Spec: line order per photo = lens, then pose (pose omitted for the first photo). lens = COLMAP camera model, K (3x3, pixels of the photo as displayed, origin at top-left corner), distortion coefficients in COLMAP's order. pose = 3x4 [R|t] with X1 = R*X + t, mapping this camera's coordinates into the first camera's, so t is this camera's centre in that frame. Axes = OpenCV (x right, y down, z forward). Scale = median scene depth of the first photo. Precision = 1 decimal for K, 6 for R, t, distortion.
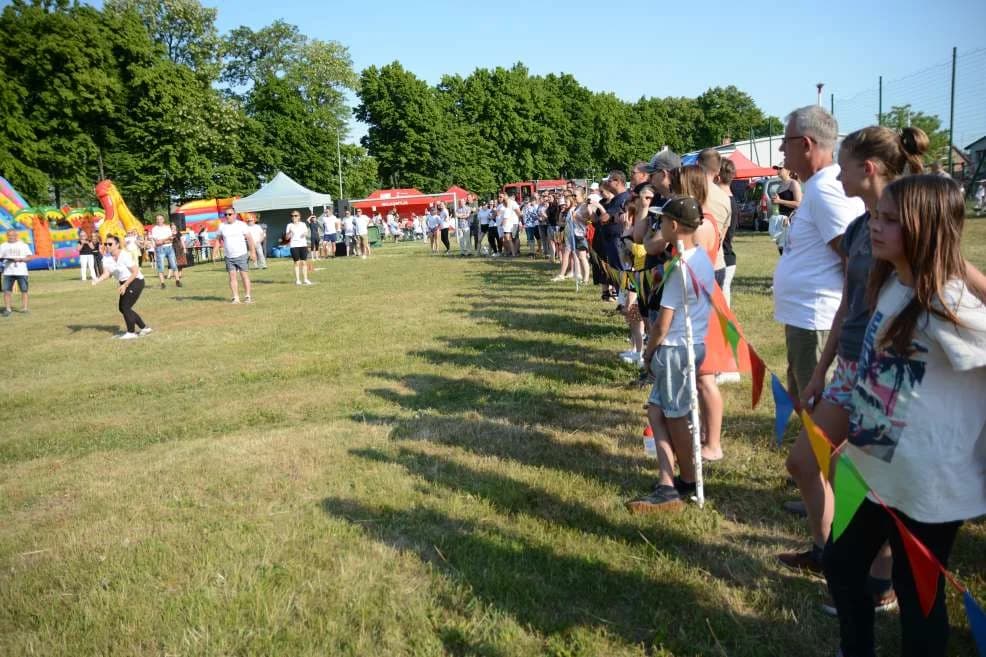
lens RADIAL K [[700.5, 0, 503.0], [0, 700.5, 334.6], [0, 0, 1]] dist [-0.091956, 0.032765]
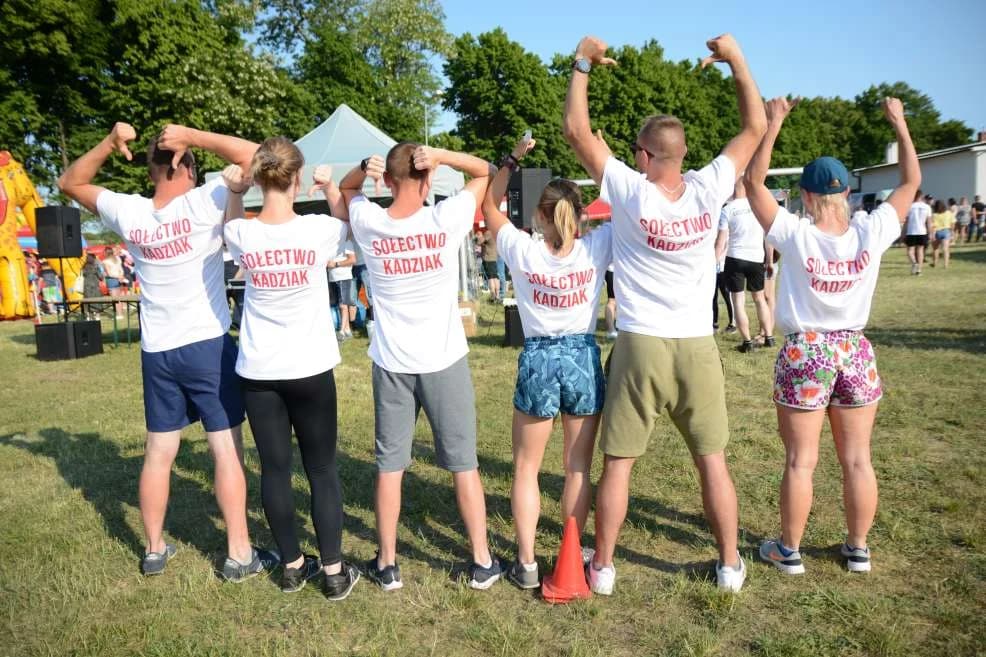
lens RADIAL K [[775.8, 0, 498.6], [0, 775.8, 329.0], [0, 0, 1]] dist [-0.117759, 0.130566]
pose [[0.995142, 0.020588, -0.096269, -0.088895], [-0.026331, 0.997924, -0.058770, -0.039907], [0.094860, 0.061019, 0.993619, 0.272603]]
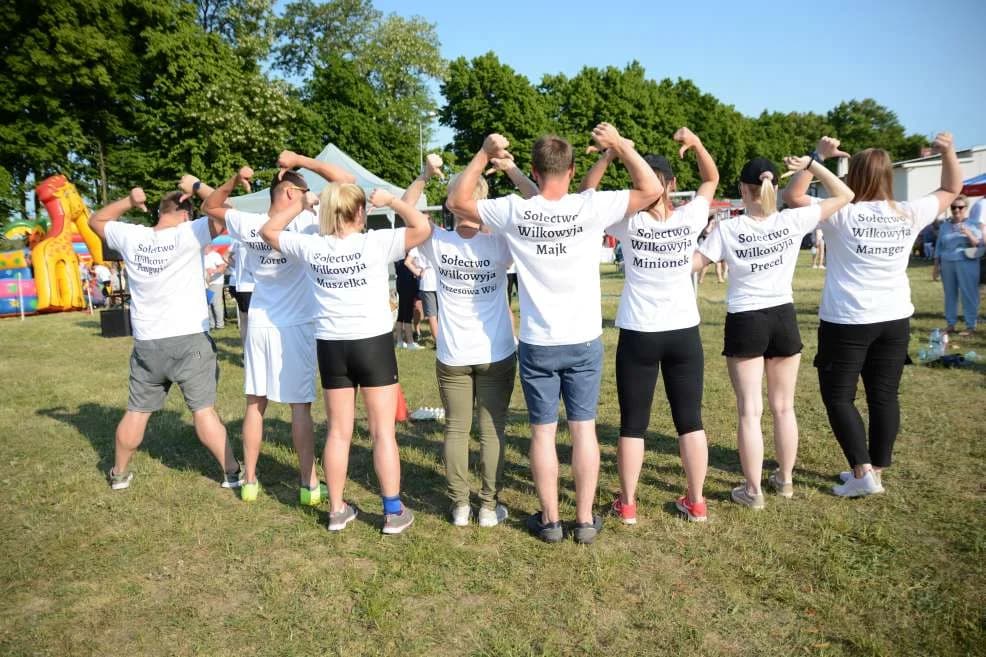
lens RADIAL K [[734.7, 0, 500.5], [0, 734.7, 331.5], [0, 0, 1]] dist [-0.117637, 0.096707]
pose [[0.994928, 0.022902, -0.097952, -0.067865], [-0.028278, 0.998148, -0.053856, -0.033982], [0.096537, 0.056352, 0.993733, 0.230292]]
